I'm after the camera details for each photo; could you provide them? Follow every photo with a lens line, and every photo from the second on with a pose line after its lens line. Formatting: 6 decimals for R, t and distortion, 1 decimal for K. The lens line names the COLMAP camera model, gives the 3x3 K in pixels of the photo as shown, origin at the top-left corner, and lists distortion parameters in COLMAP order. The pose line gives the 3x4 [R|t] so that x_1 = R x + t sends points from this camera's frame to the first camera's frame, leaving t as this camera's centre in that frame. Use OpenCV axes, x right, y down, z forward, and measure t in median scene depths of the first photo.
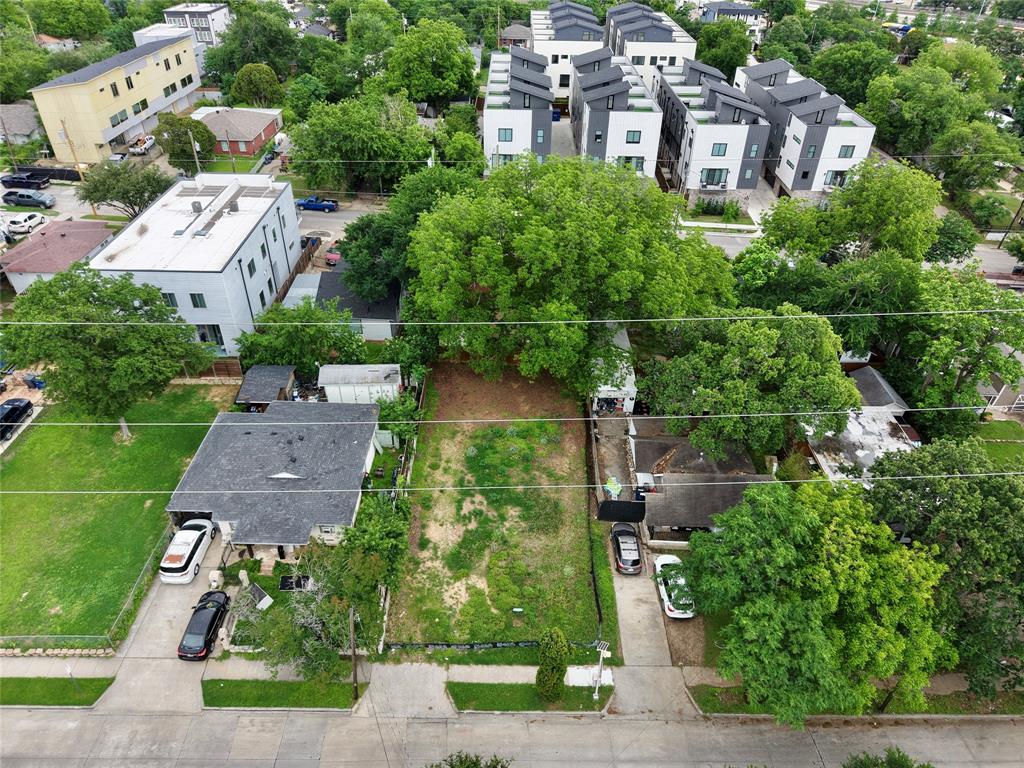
lens RADIAL K [[685.8, 0, 511.9], [0, 685.8, 384.3], [0, 0, 1]] dist [0.010582, -0.008867]
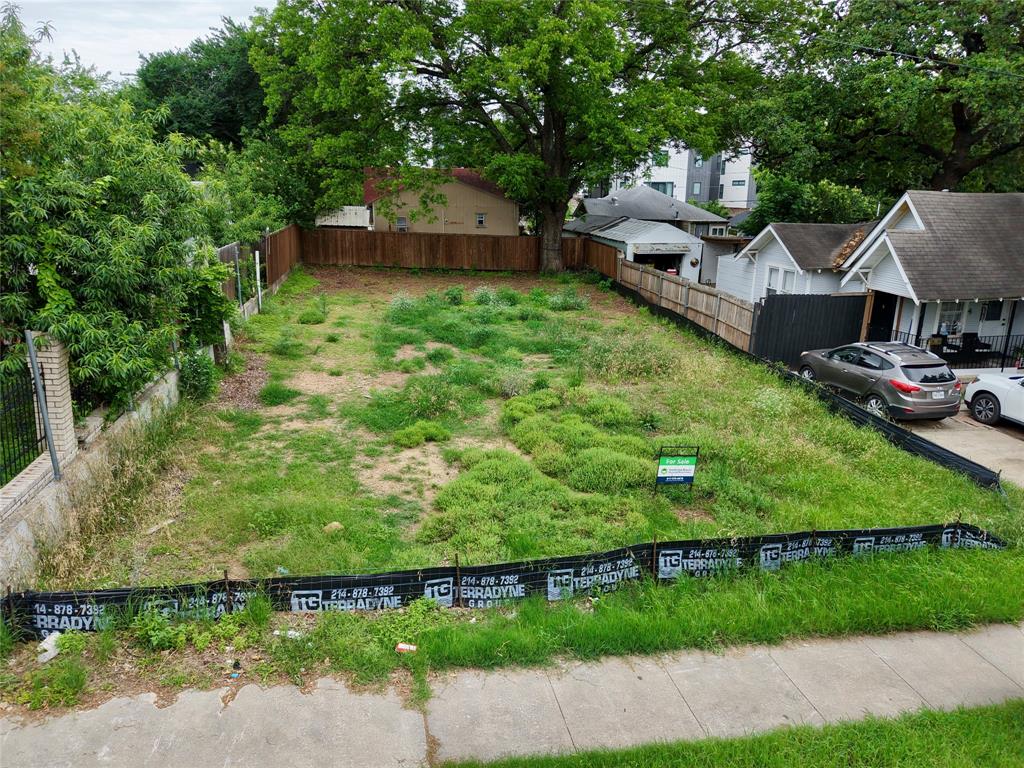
lens RADIAL K [[685.8, 0, 512.9], [0, 685.8, 387.5], [0, 0, 1]] dist [0.010582, -0.008867]
pose [[0.981475, -0.061611, 0.181416, -0.080104], [0.119929, 0.935998, -0.330946, 0.333160], [-0.149415, 0.346572, 0.926047, 0.689867]]
